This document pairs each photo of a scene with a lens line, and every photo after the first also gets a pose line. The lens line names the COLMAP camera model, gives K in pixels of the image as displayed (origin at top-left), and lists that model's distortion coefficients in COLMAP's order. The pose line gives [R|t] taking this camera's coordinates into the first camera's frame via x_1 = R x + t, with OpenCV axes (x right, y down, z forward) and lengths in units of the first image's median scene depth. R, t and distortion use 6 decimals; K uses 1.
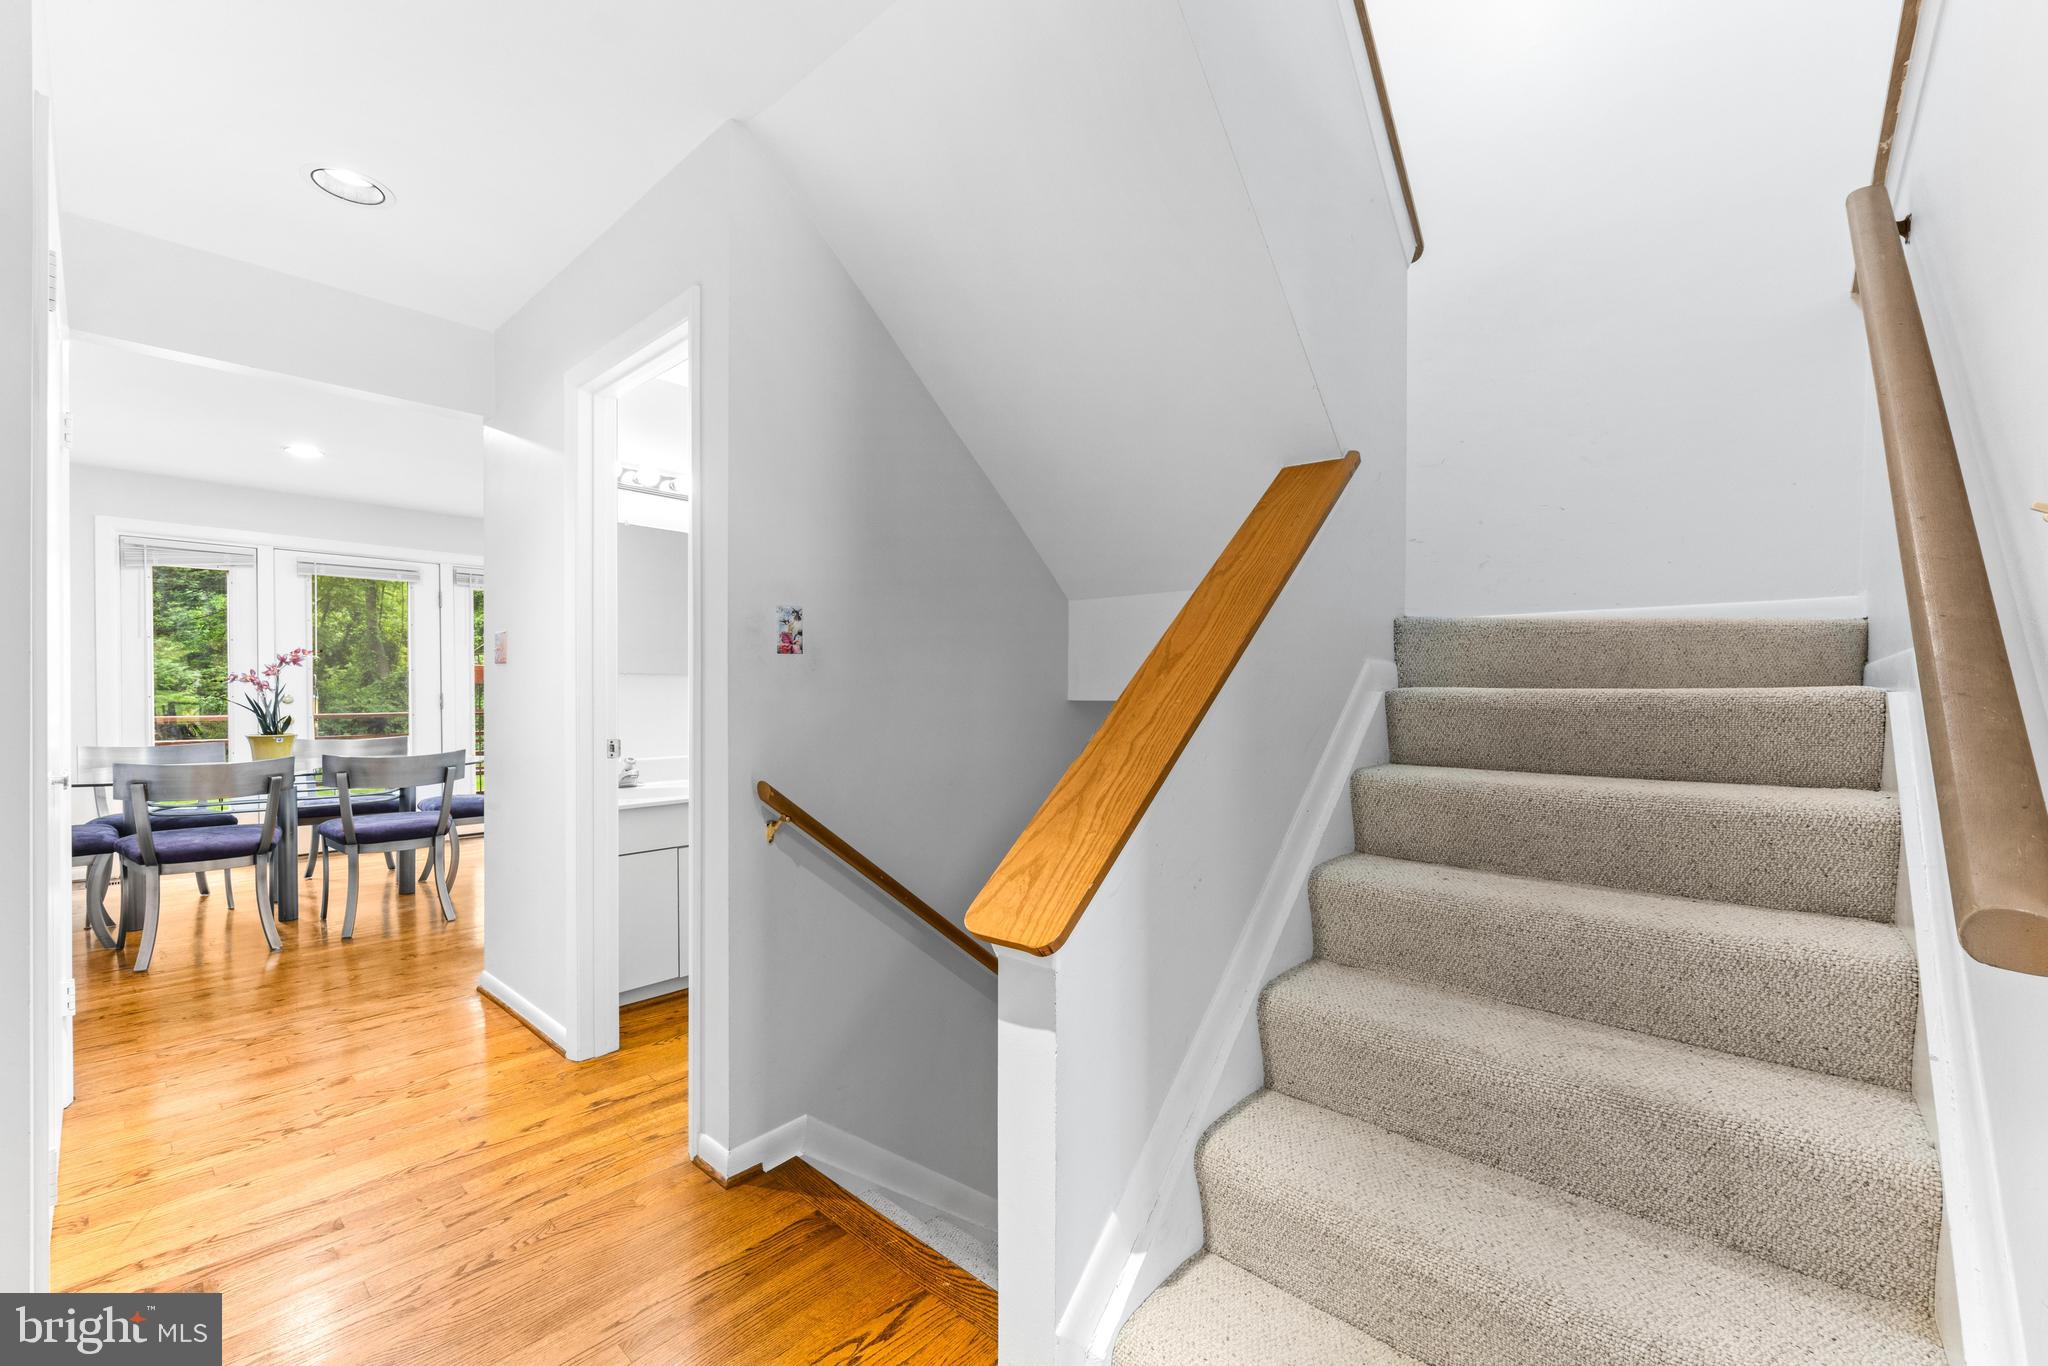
lens RADIAL K [[819.5, 0, 1028.8], [0, 819.5, 695.5], [0, 0, 1]] dist [-0.008372, -0.000215]
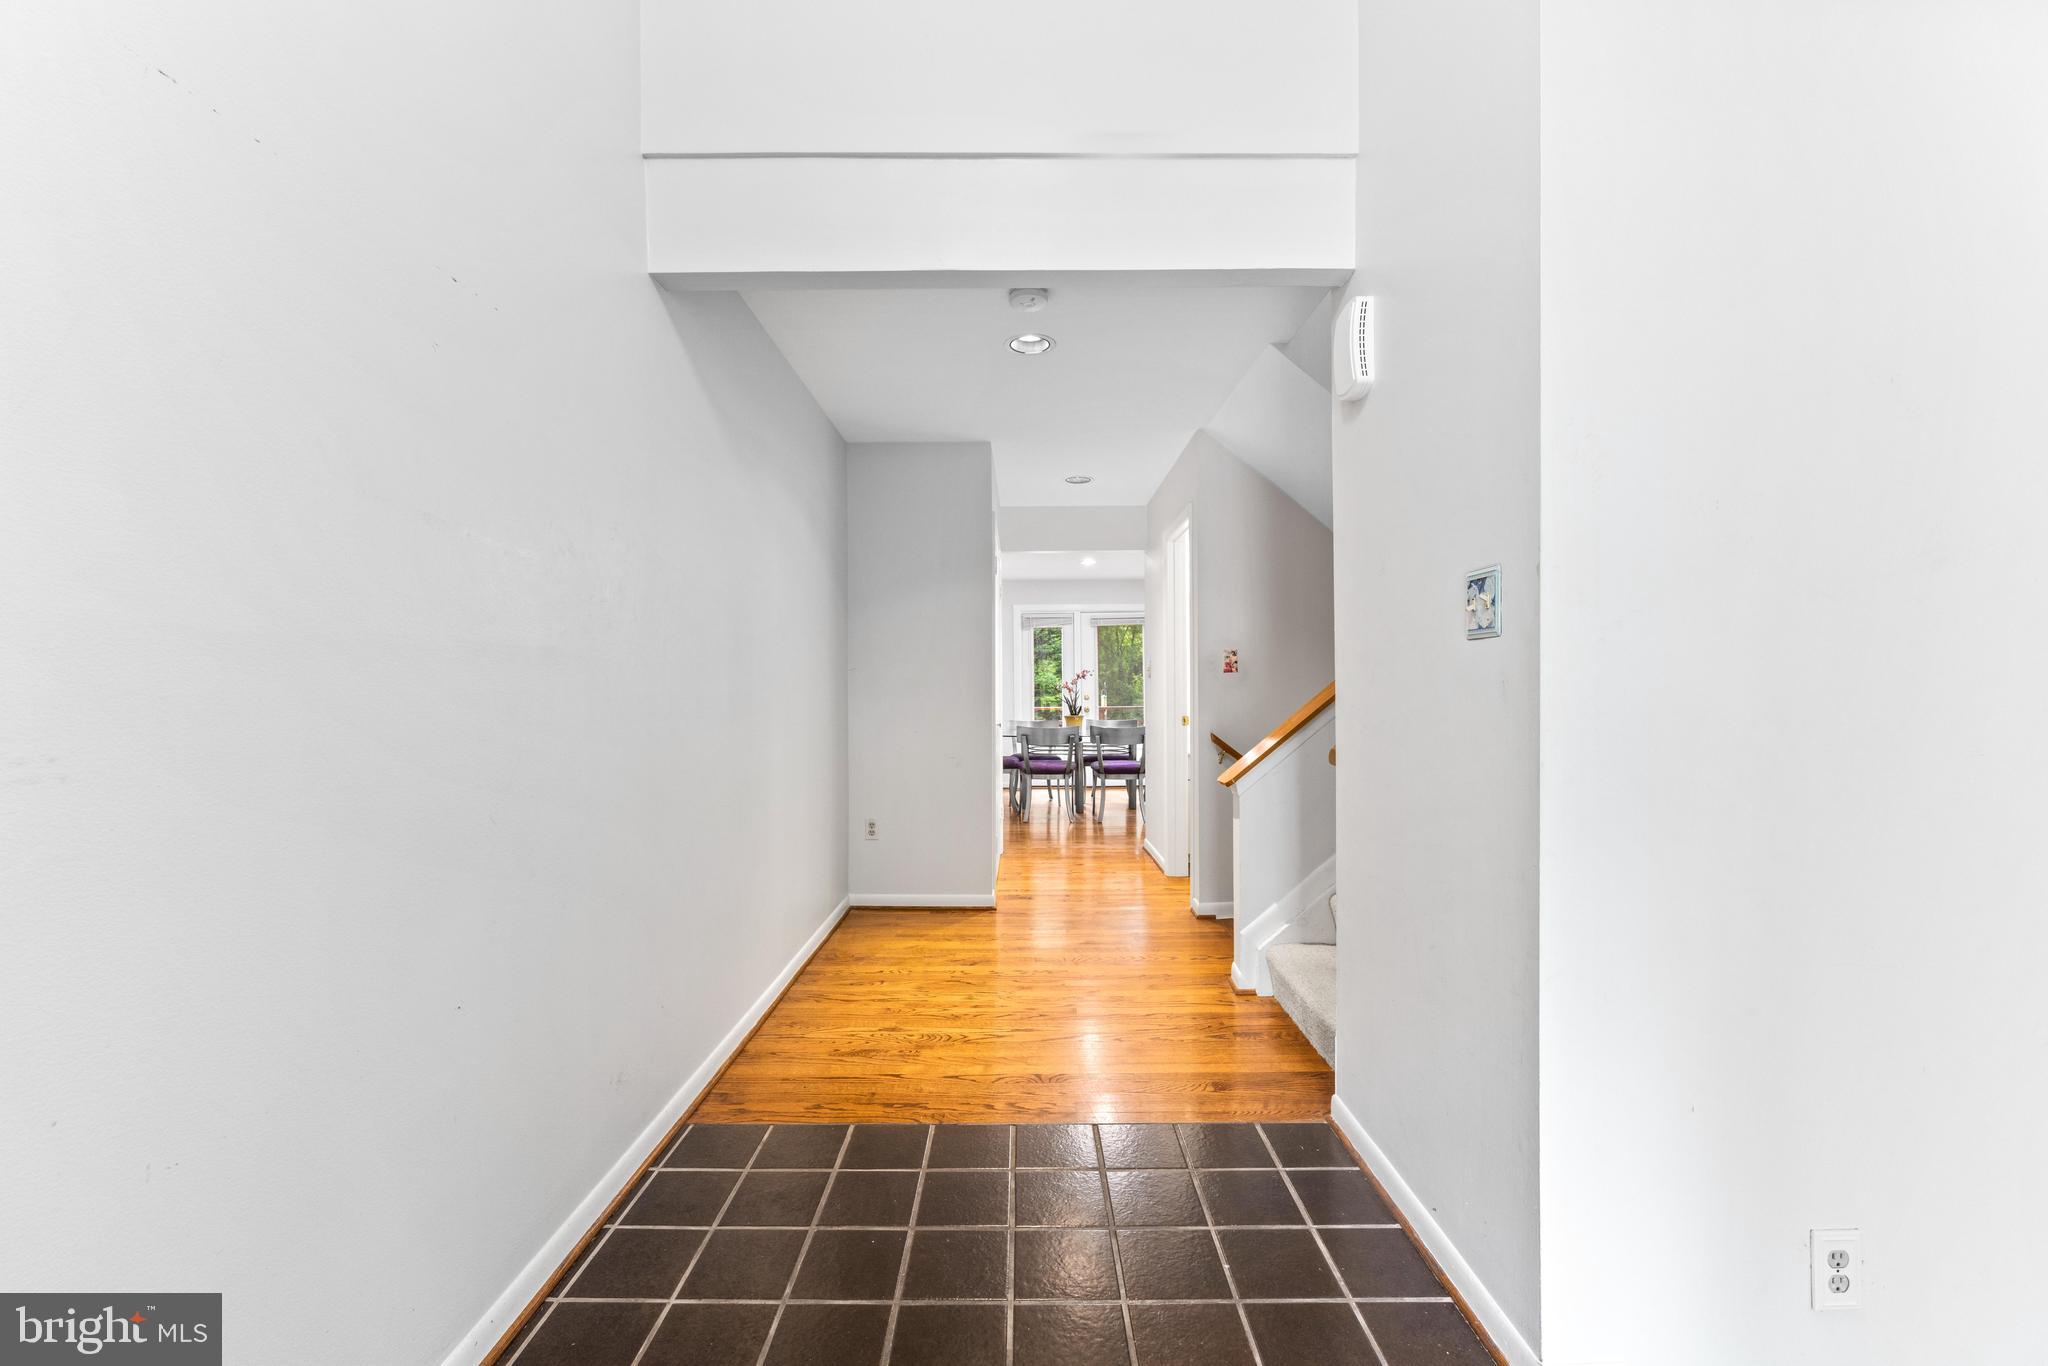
lens RADIAL K [[819.5, 0, 1026.1], [0, 819.5, 689.0], [0, 0, 1]] dist [-0.008372, -0.000215]
pose [[0.662712, -0.008034, -0.748831, 0.453833], [0.000622, 0.999948, -0.010178, 0.005554], [0.748874, 0.006280, 0.662683, -0.373454]]
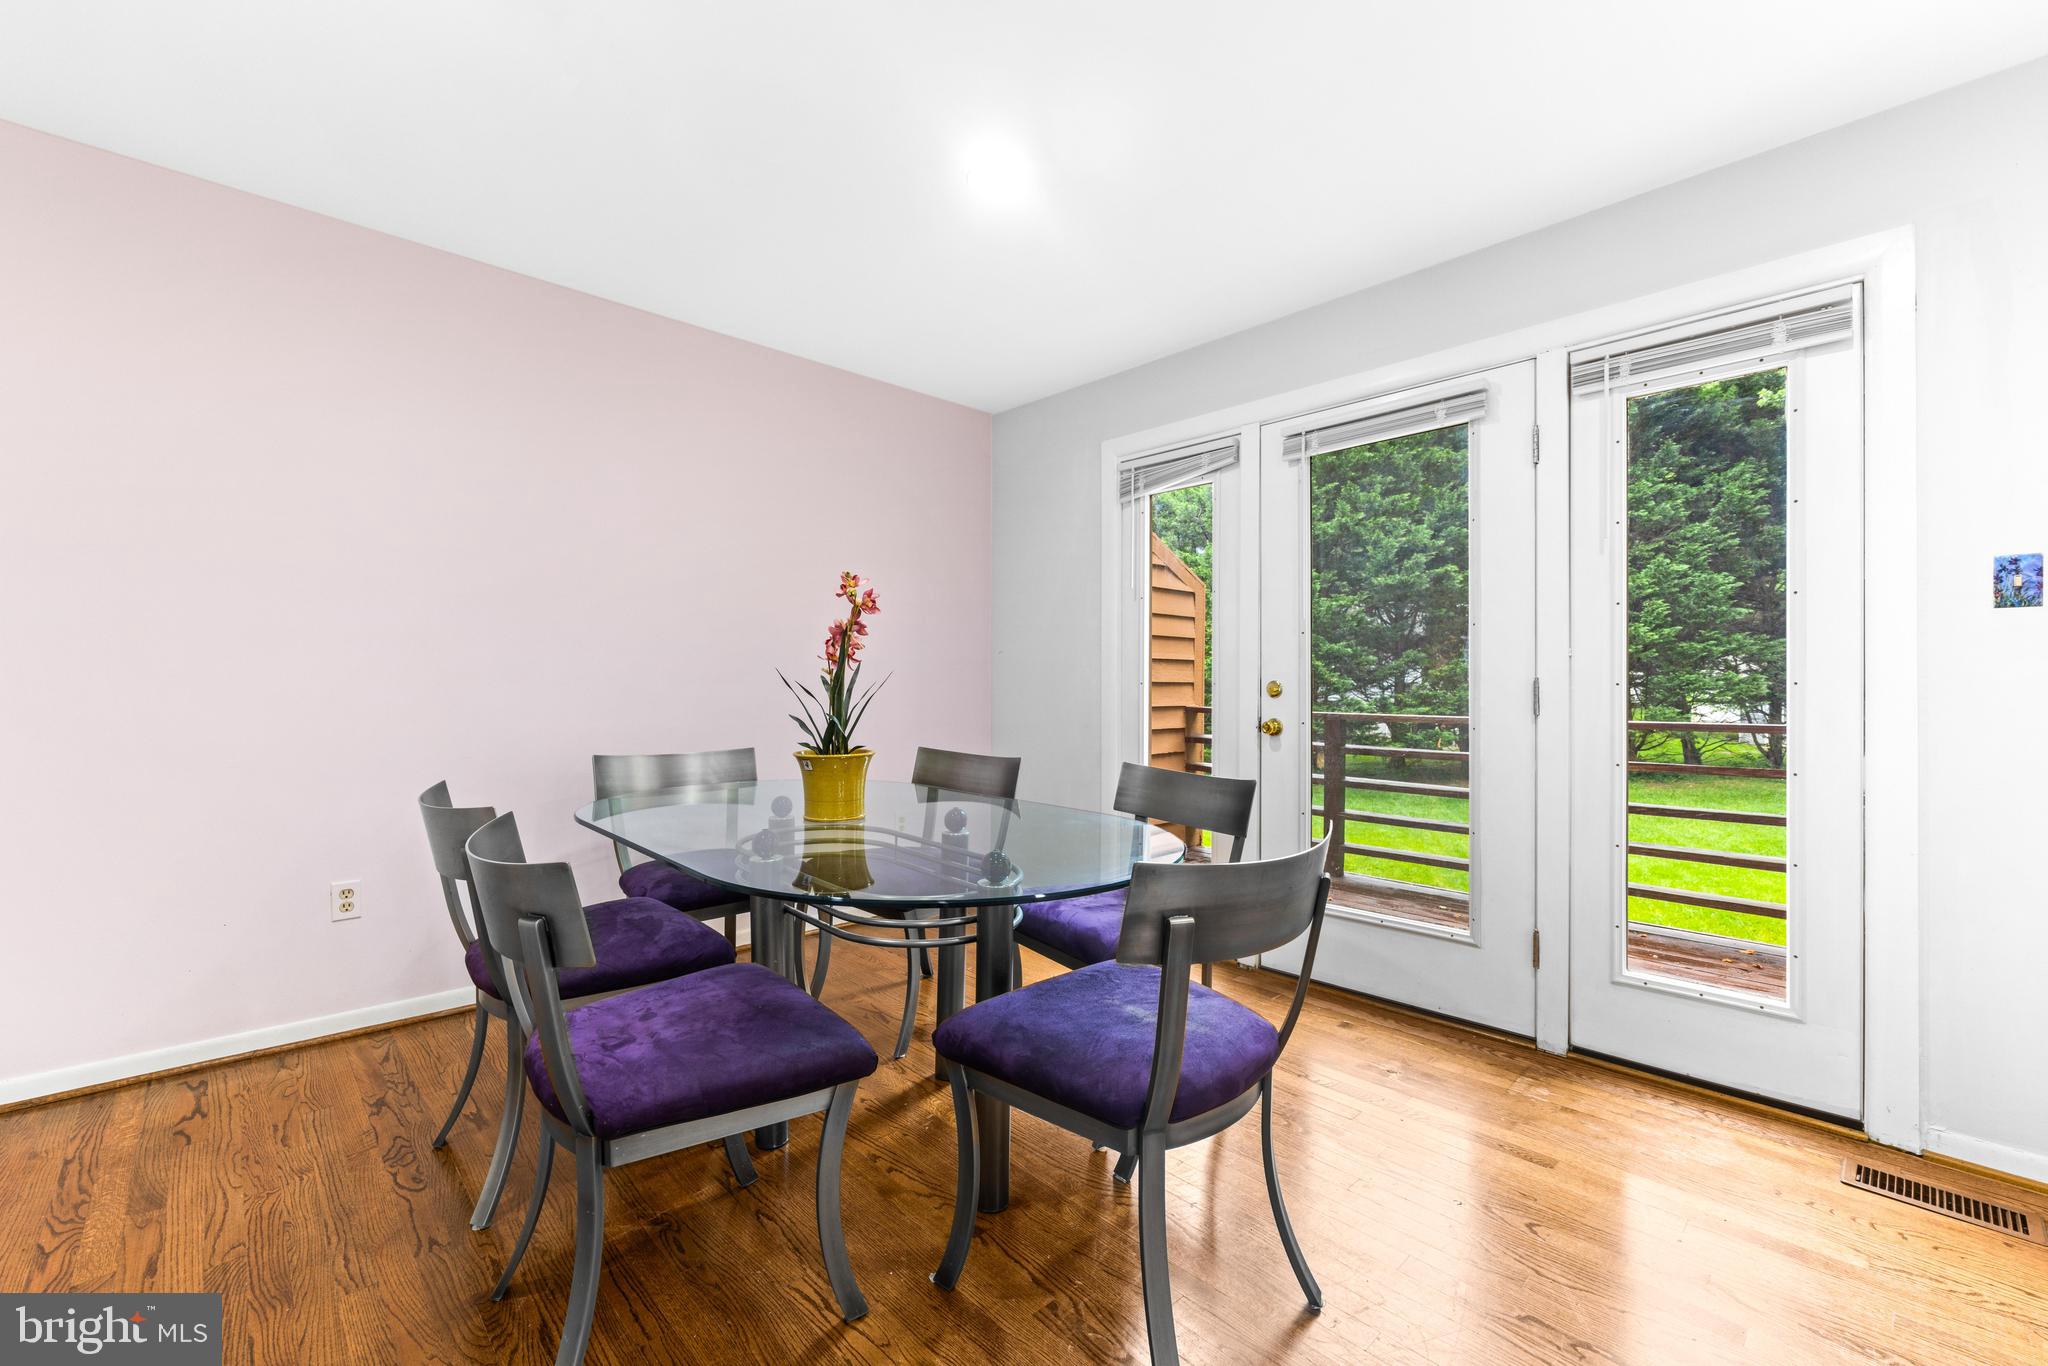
lens RADIAL K [[819.5, 0, 1024.4], [0, 819.5, 680.0], [0, 0, 1]] dist [-0.008372, -0.000215]
pose [[-0.056532, -0.000023, -0.998401, -0.470503], [-0.001408, 0.999999, 0.000057, 0.002761], [0.998400, 0.001409, -0.056532, 1.214788]]
